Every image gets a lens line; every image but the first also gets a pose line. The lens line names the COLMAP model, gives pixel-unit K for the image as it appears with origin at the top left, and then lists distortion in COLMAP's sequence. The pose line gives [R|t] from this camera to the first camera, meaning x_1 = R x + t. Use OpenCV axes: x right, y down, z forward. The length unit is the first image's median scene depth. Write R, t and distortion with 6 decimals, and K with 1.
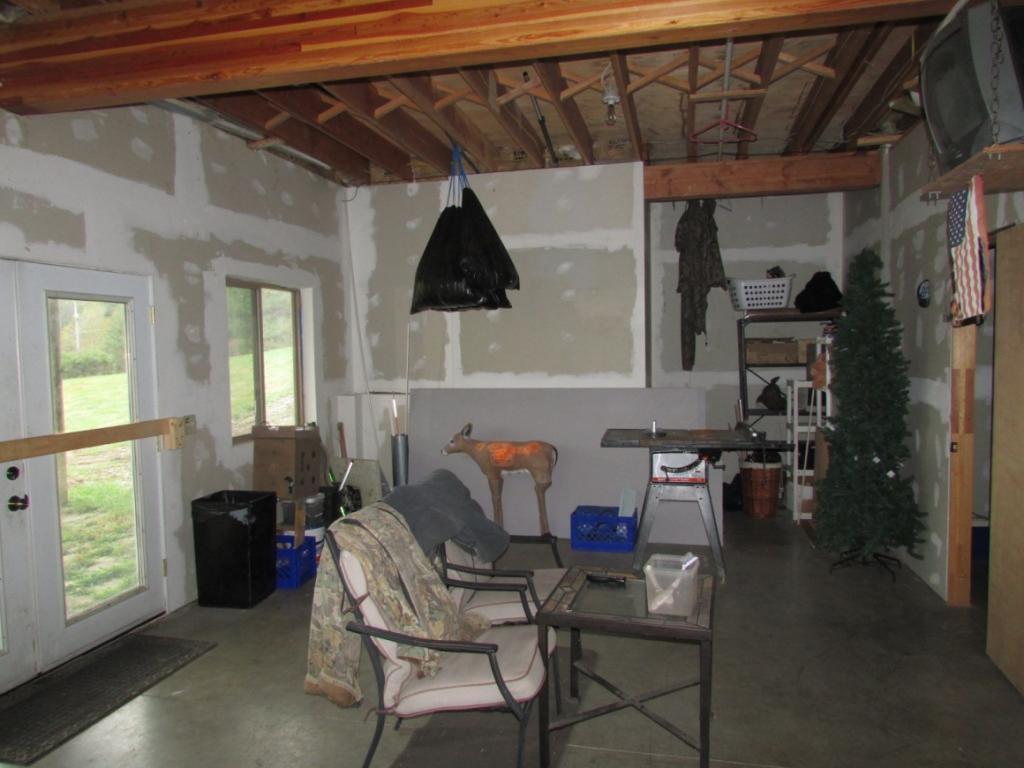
lens RADIAL K [[728.9, 0, 511.6], [0, 728.9, 388.2], [0, 0, 1]] dist [-0.026235, 0.002119]
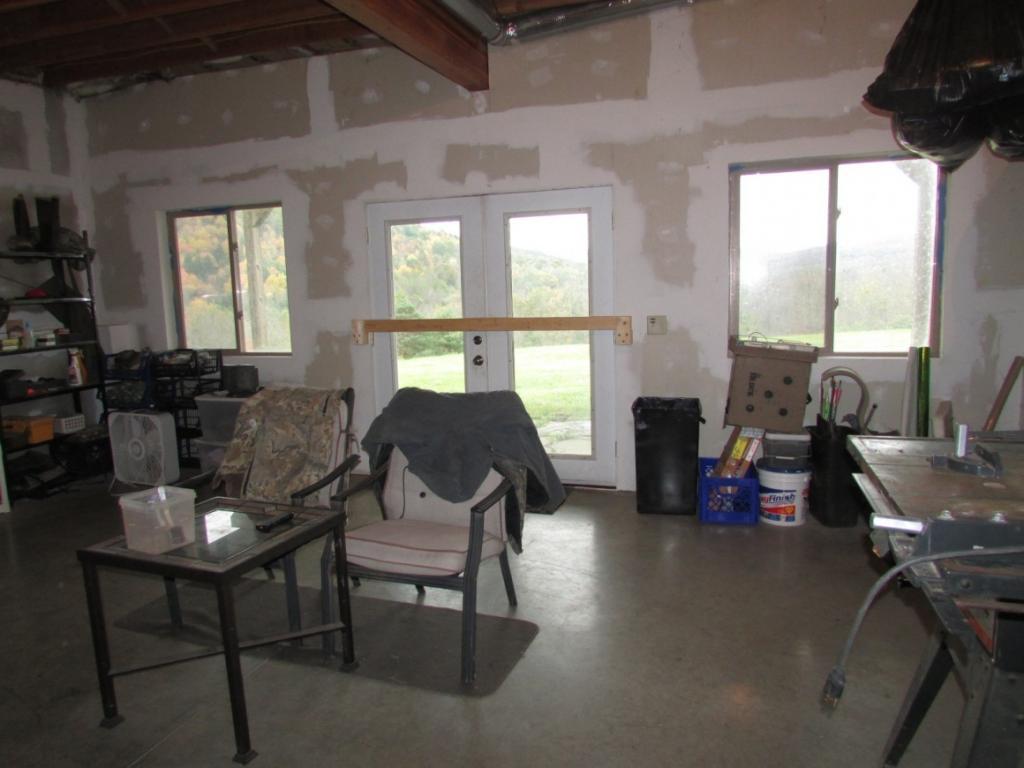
lens RADIAL K [[732.8, 0, 513.0], [0, 732.8, 387.9], [0, 0, 1]] dist [-0.021576, 0.002385]
pose [[-0.097458, 0.157195, -0.982747, 0.642522], [-0.023821, 0.986796, 0.160205, -0.024255], [0.994954, 0.039023, -0.092427, 0.944135]]
